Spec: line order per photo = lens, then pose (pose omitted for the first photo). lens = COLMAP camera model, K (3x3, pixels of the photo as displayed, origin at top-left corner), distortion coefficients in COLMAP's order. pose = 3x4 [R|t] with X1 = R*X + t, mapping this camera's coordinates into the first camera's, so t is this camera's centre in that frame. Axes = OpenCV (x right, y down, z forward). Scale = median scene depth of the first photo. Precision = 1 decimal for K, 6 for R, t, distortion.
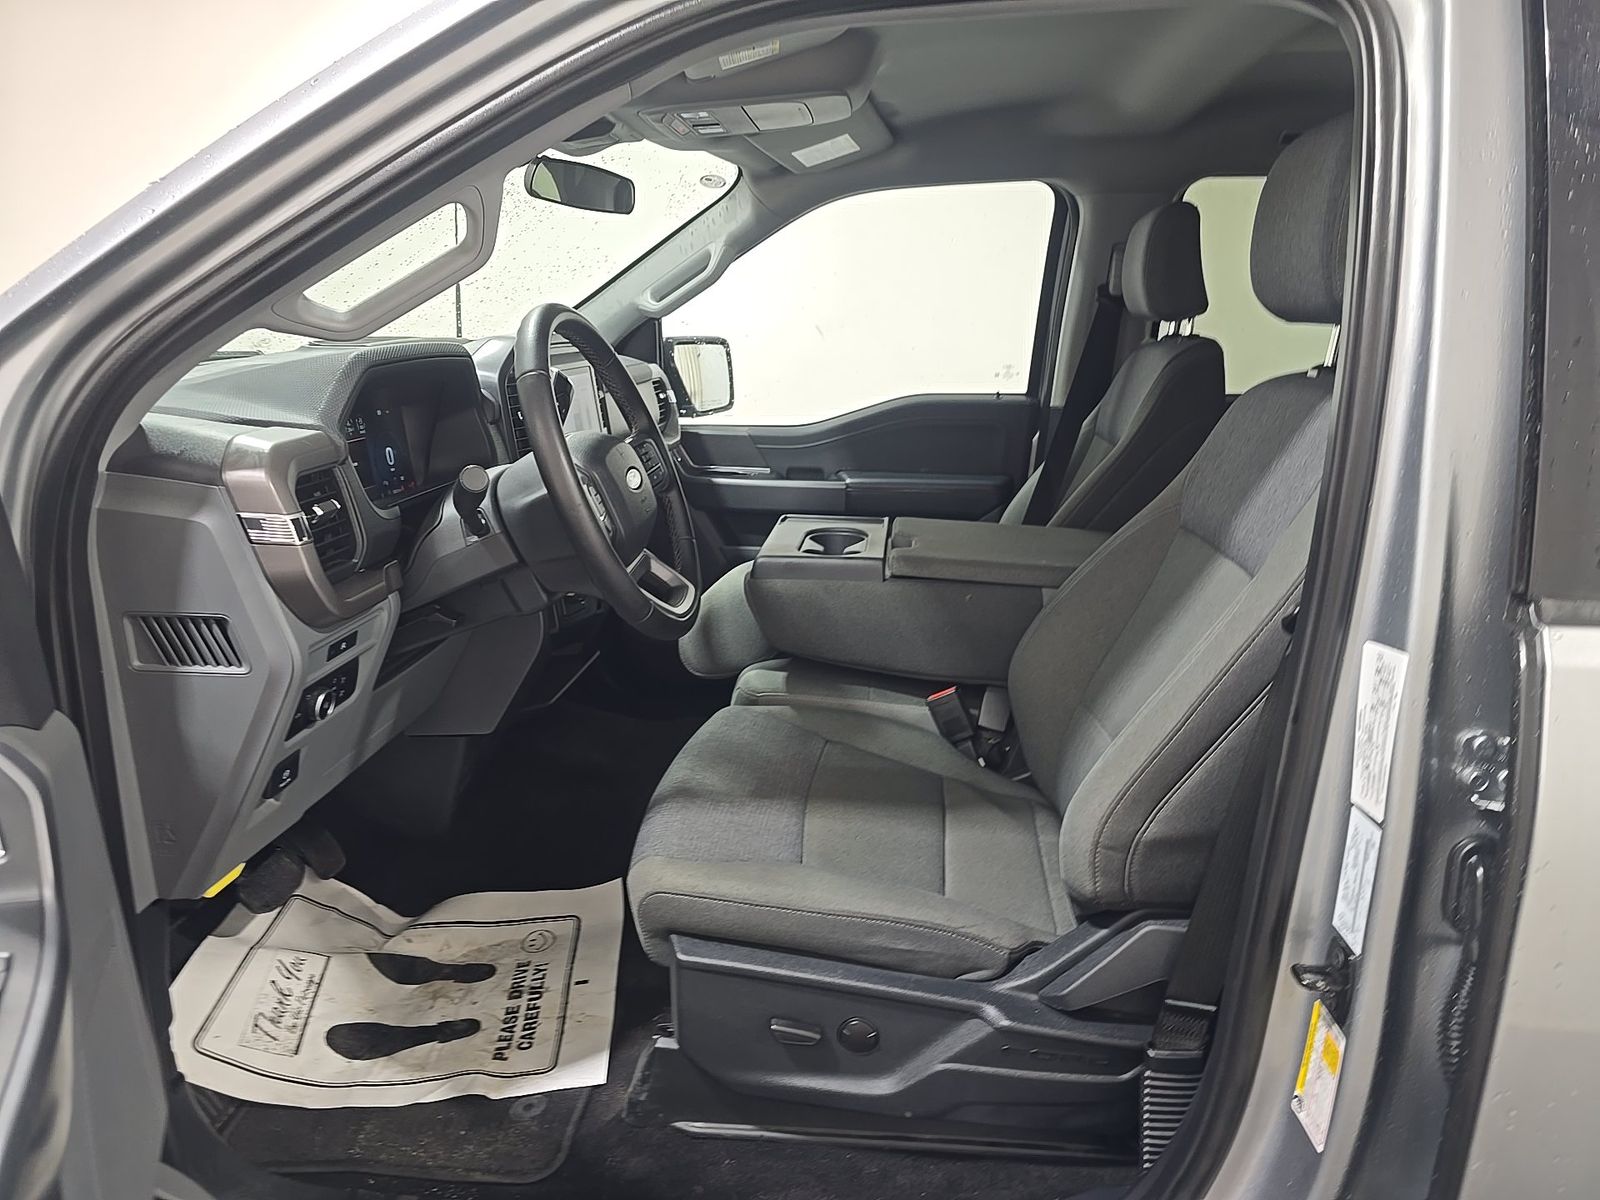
lens RADIAL K [[1043.3, 0, 800.0], [0, 1043.3, 600.0], [0, 0, 1]] dist [0.028287, -0.042369]
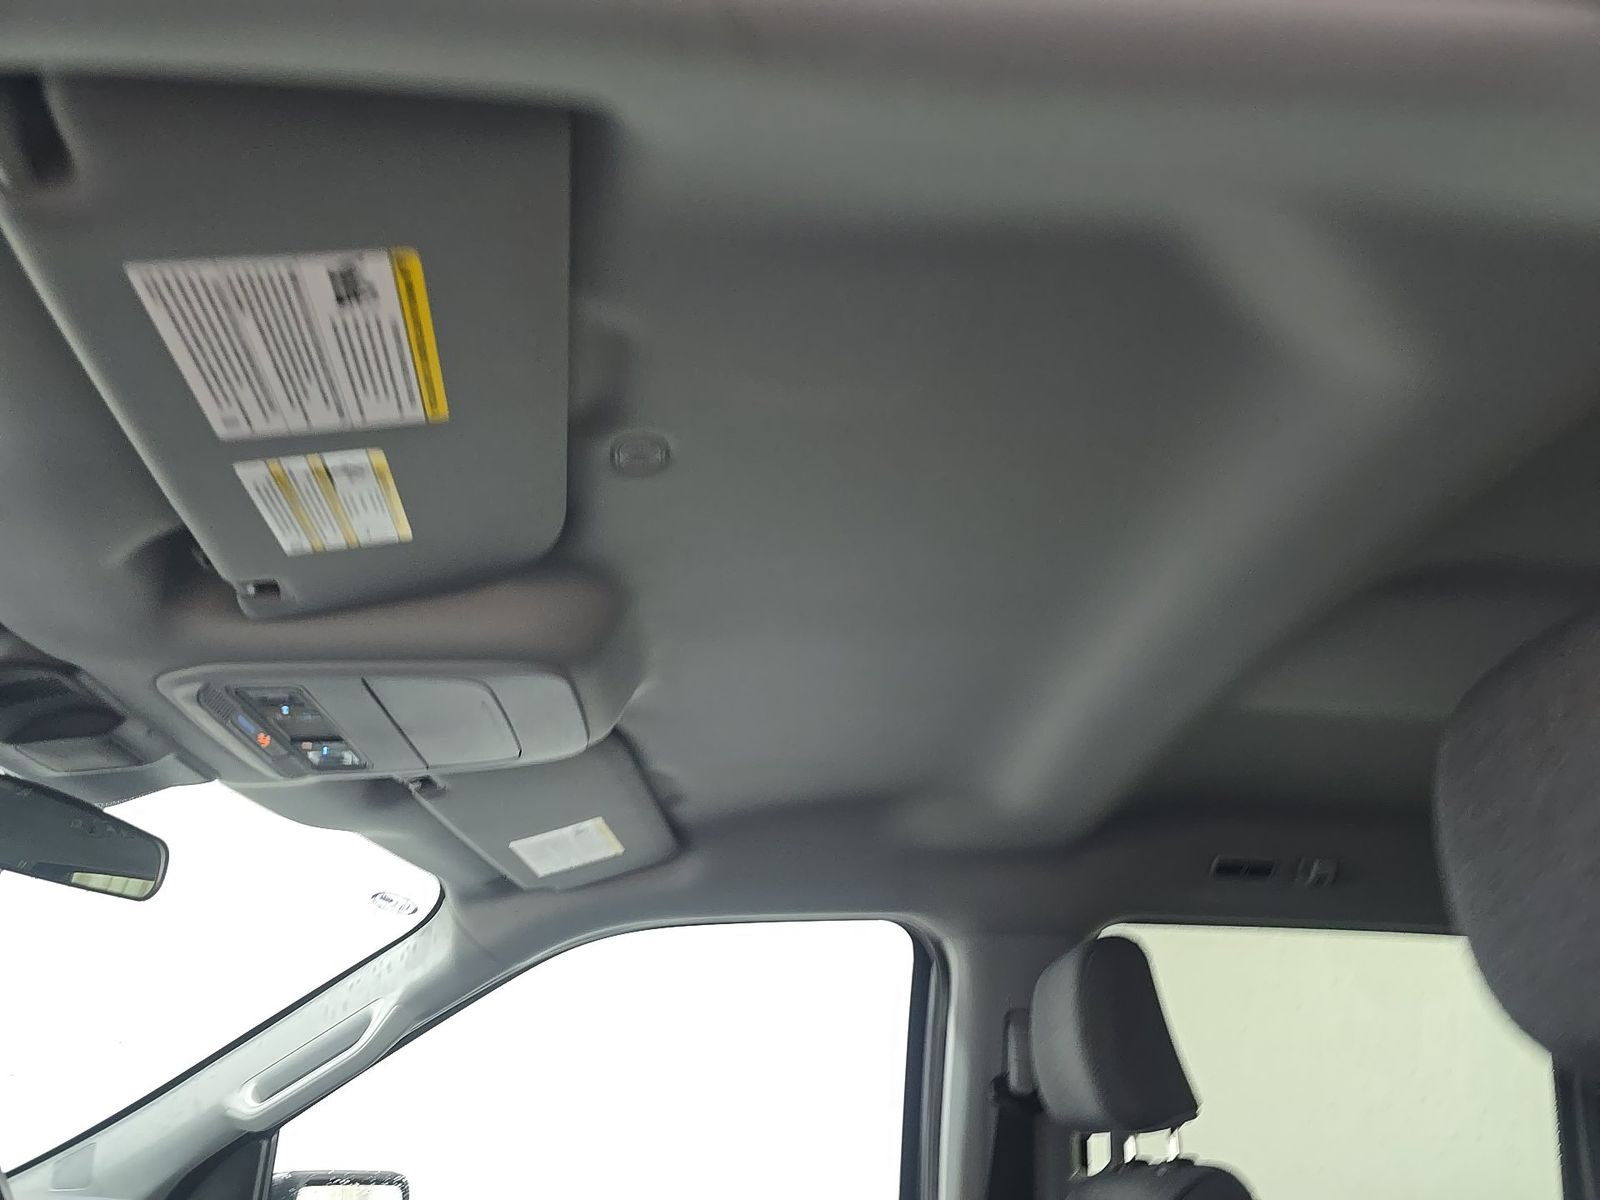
lens RADIAL K [[1043.3, 0, 800.0], [0, 1043.3, 600.0], [0, 0, 1]] dist [0.028287, -0.042369]
pose [[0.986323, 0.073184, 0.147683, 0.053372], [0.046837, 0.734627, -0.676853, -0.090095], [-0.158027, 0.674513, 0.721152, 0.373233]]
